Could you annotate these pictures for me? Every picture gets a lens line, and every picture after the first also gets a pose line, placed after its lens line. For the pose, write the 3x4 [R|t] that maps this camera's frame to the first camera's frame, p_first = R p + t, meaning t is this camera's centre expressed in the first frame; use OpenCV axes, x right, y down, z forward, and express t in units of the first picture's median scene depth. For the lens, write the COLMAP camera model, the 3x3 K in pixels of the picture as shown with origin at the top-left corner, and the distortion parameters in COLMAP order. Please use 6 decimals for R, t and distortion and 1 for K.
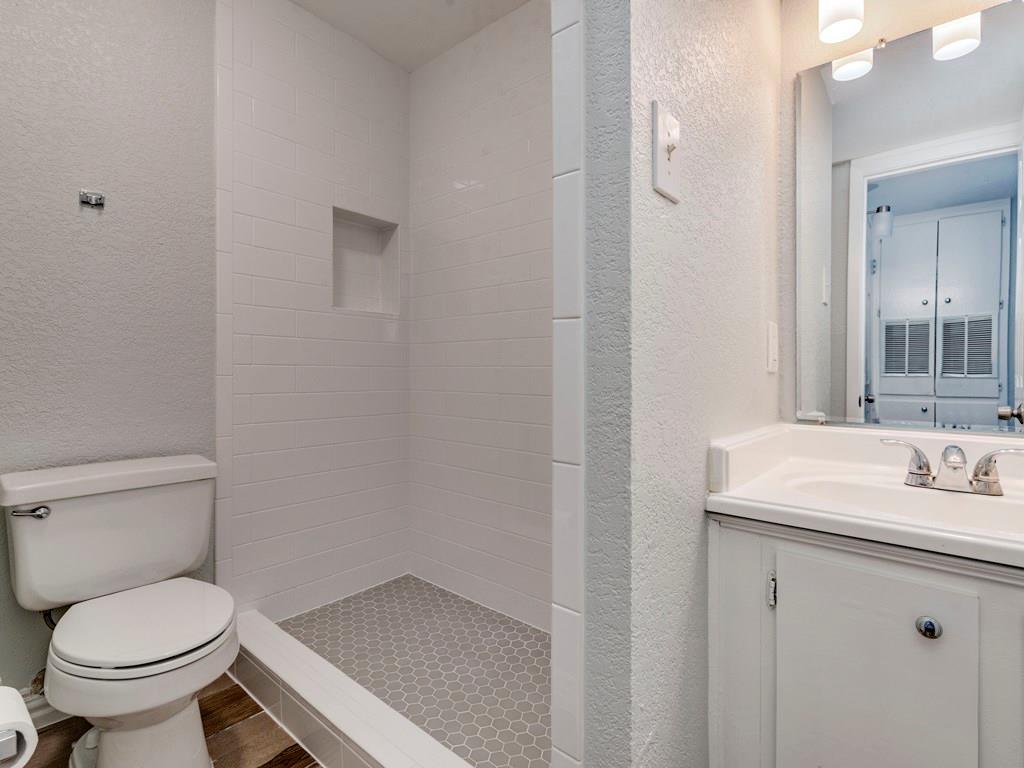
lens RADIAL K [[506.2, 0, 514.4], [0, 506.2, 387.7], [0, 0, 1]] dist [0.004137, -0.002694]
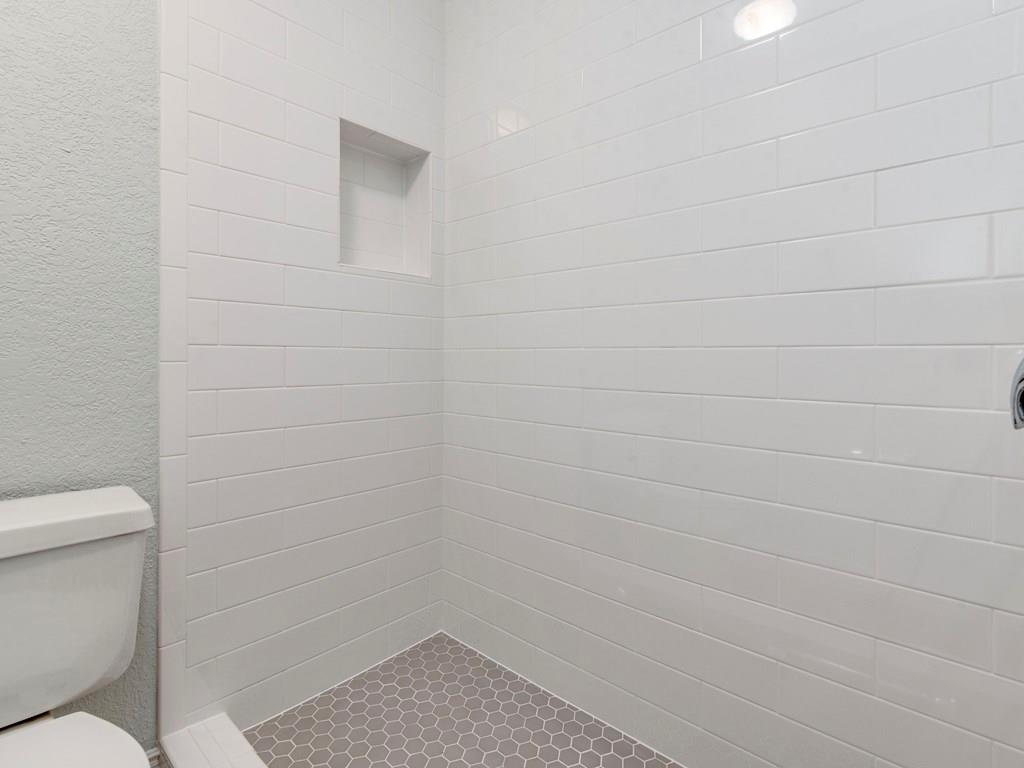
lens RADIAL K [[506.2, 0, 509.8], [0, 506.2, 374.5], [0, 0, 1]] dist [0.004137, -0.002694]
pose [[0.999719, 0.005943, -0.022957, -0.109795], [-0.005699, 0.999927, 0.010675, -0.014828], [0.023019, -0.010542, 0.999679, 0.314633]]
